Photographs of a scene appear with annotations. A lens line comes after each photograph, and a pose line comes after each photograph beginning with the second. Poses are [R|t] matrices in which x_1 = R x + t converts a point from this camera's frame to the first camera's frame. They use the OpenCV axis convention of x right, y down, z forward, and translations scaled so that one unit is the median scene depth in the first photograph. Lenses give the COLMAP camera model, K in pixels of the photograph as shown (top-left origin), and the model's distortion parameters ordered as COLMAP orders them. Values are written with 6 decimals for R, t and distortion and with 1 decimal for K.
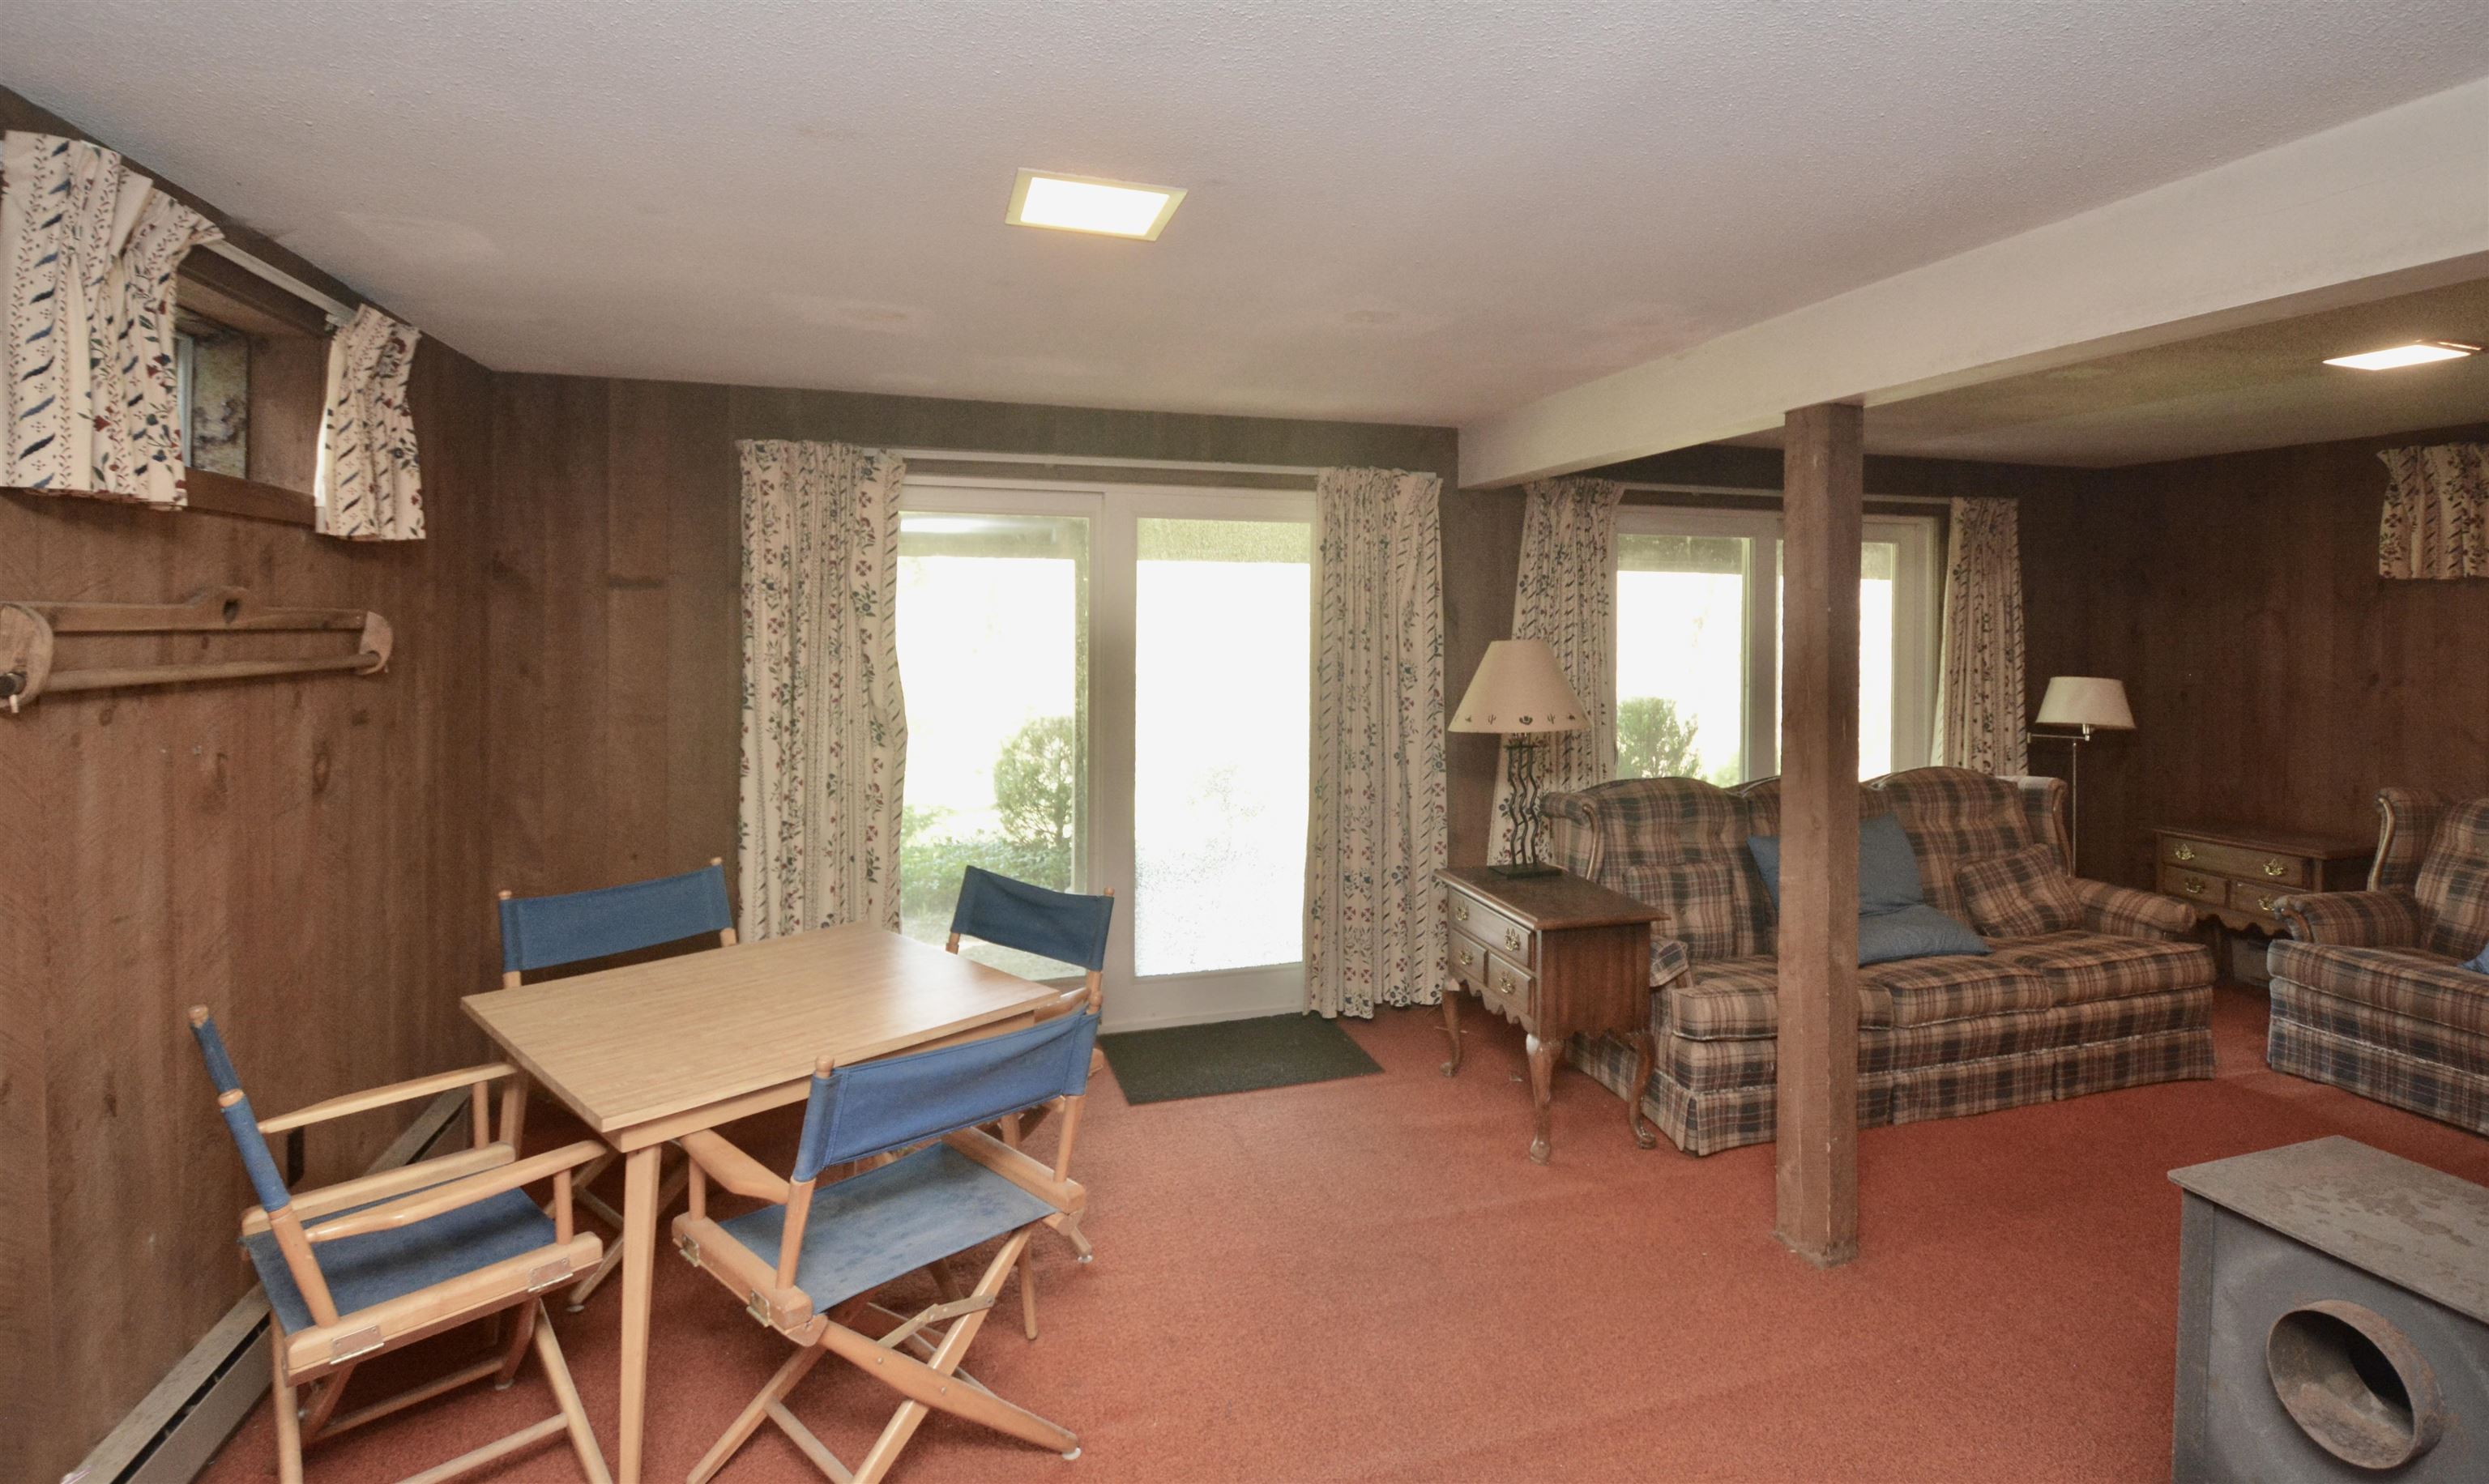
lens RADIAL K [[1092.8, 0, 1247.3], [0, 1092.8, 729.9], [0, 0, 1]] dist [-0.004871, -0.000794]
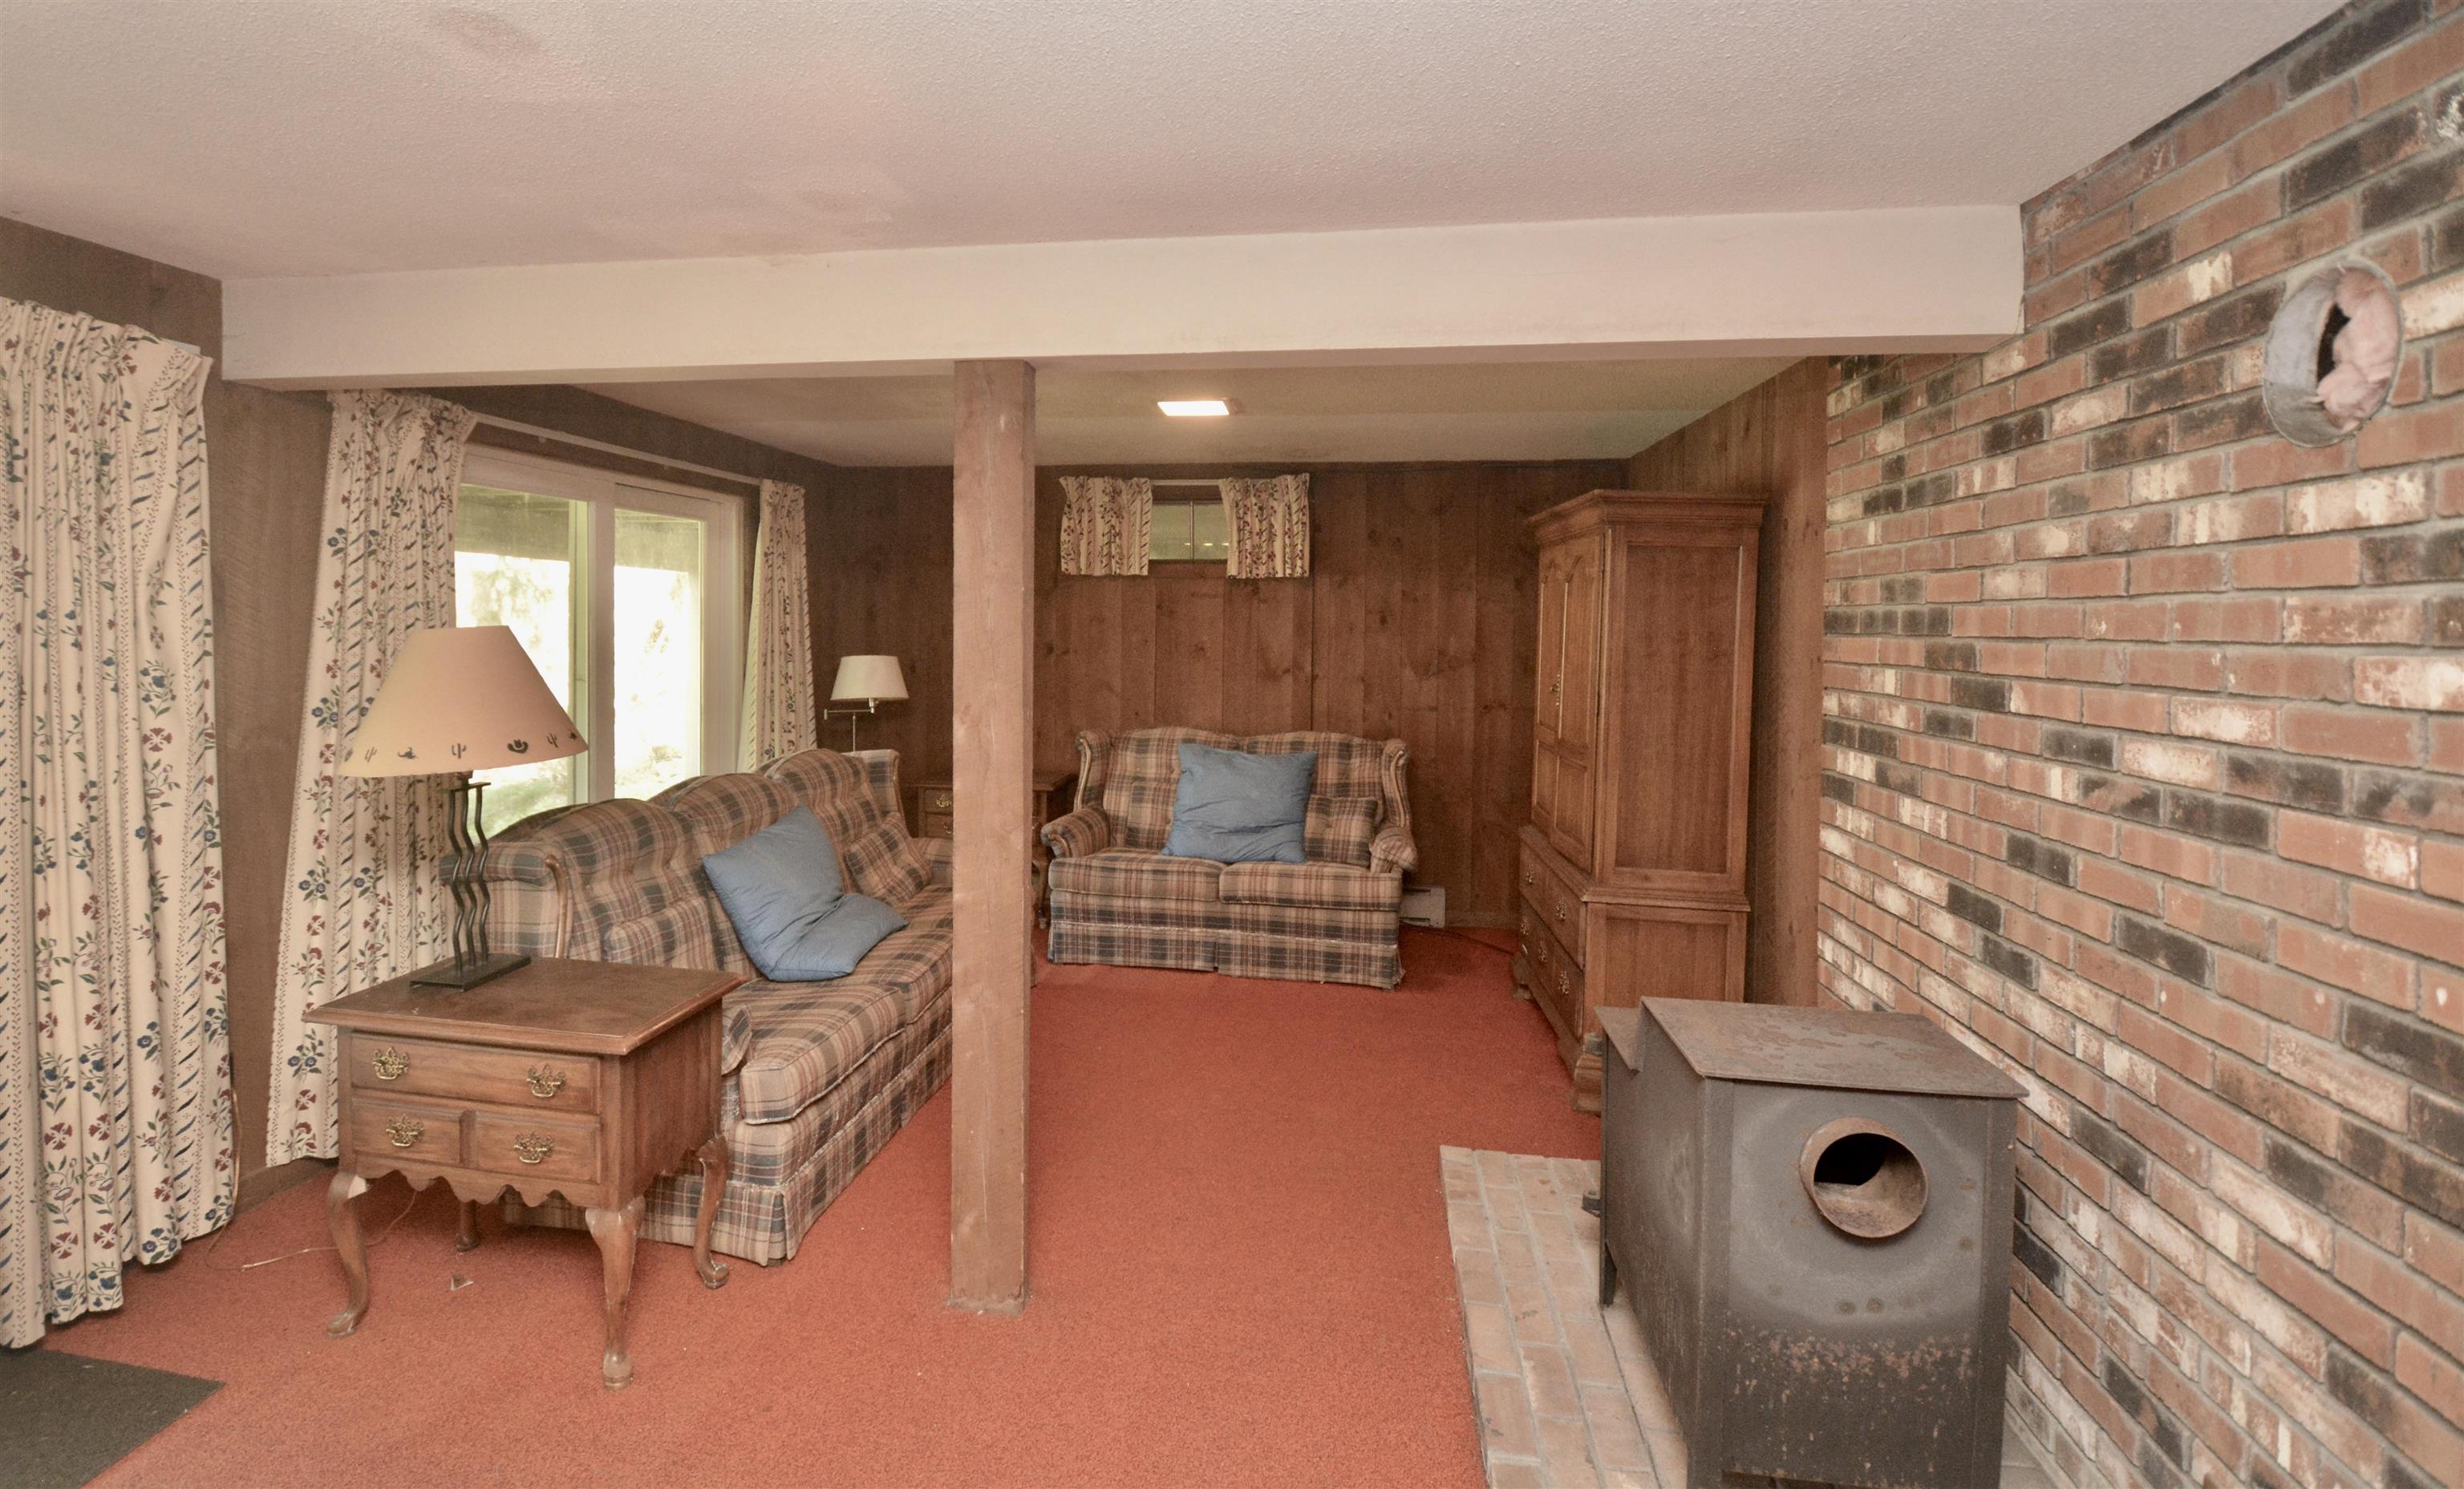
lens RADIAL K [[1139.0, 0, 1168.6], [0, 1139.0, 689.8], [0, 0, 1]] dist [-0.015208, -0.004239]
pose [[0.453975, -0.058101, 0.889118, -0.141505], [0.079080, 0.996561, 0.024744, -0.023531], [-0.887498, 0.059079, 0.457009, 0.267603]]
